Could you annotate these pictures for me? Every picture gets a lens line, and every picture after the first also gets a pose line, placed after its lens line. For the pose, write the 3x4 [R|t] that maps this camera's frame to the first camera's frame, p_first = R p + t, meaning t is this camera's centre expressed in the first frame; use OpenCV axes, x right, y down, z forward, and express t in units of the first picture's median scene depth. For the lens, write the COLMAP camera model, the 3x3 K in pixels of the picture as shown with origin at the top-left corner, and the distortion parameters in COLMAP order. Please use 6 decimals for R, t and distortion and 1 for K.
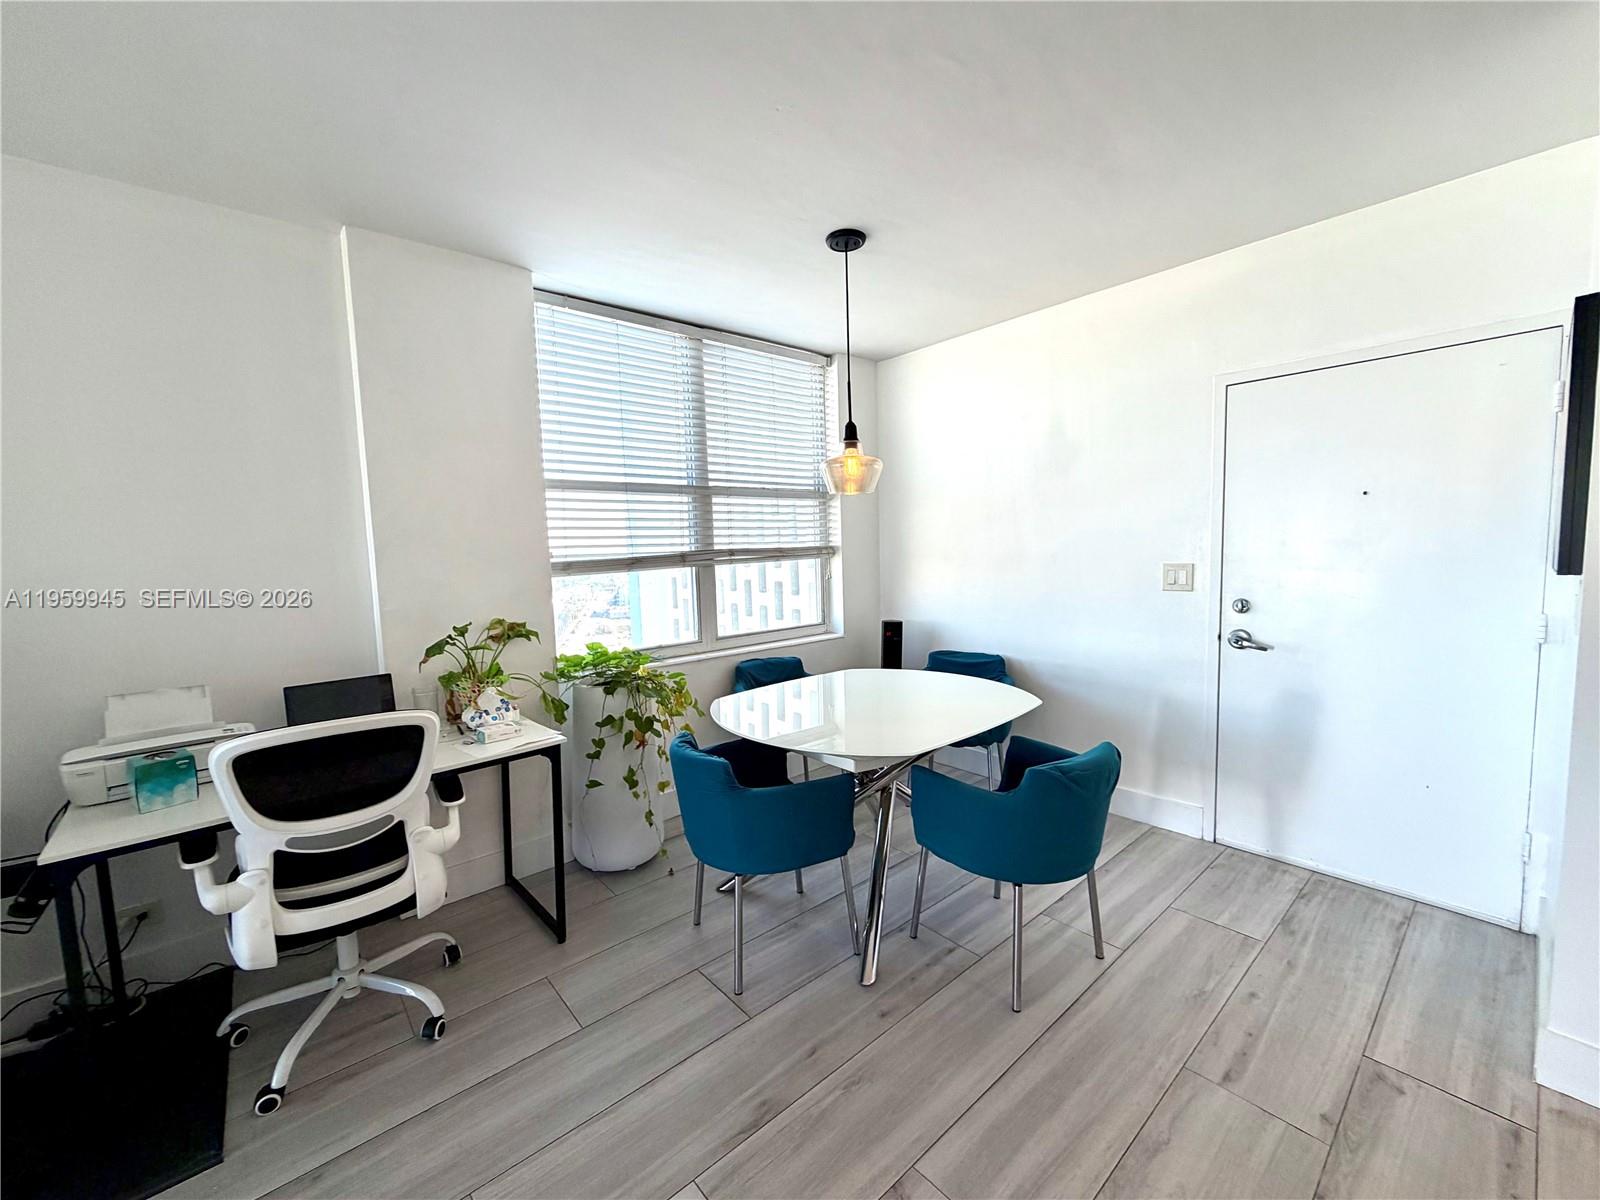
lens RADIAL K [[635.4, 0, 797.3], [0, 635.4, 597.2], [0, 0, 1]] dist [-0.000218, -0.000007]
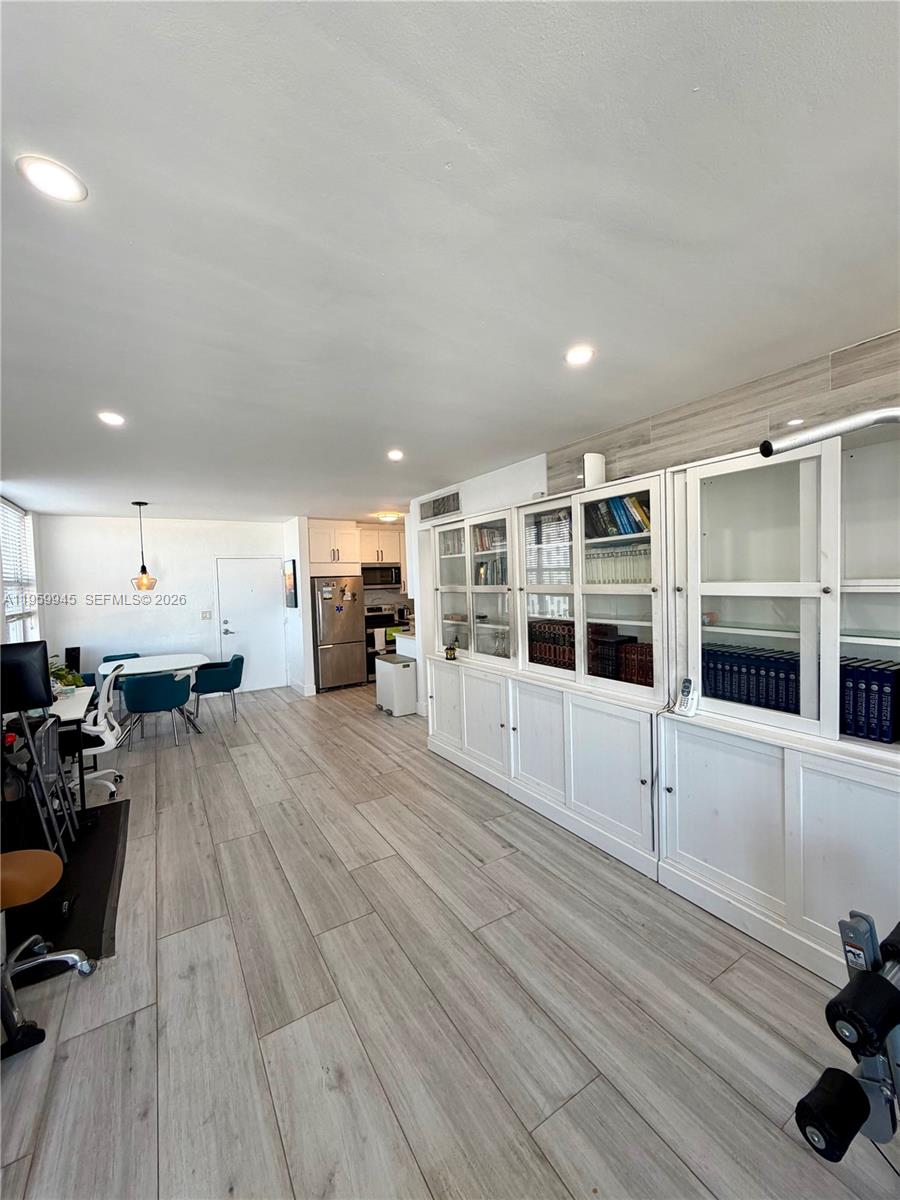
lens RADIAL K [[476.6, 0, 449.9], [0, 476.6, 599.7], [0, 0, 1]] dist [-0.000218, -0.000007]
pose [[0.157558, -0.020739, 0.987292, -1.637821], [0.109516, 0.993979, 0.003402, 0.018344], [-0.981418, 0.107588, 0.158880, -0.604820]]
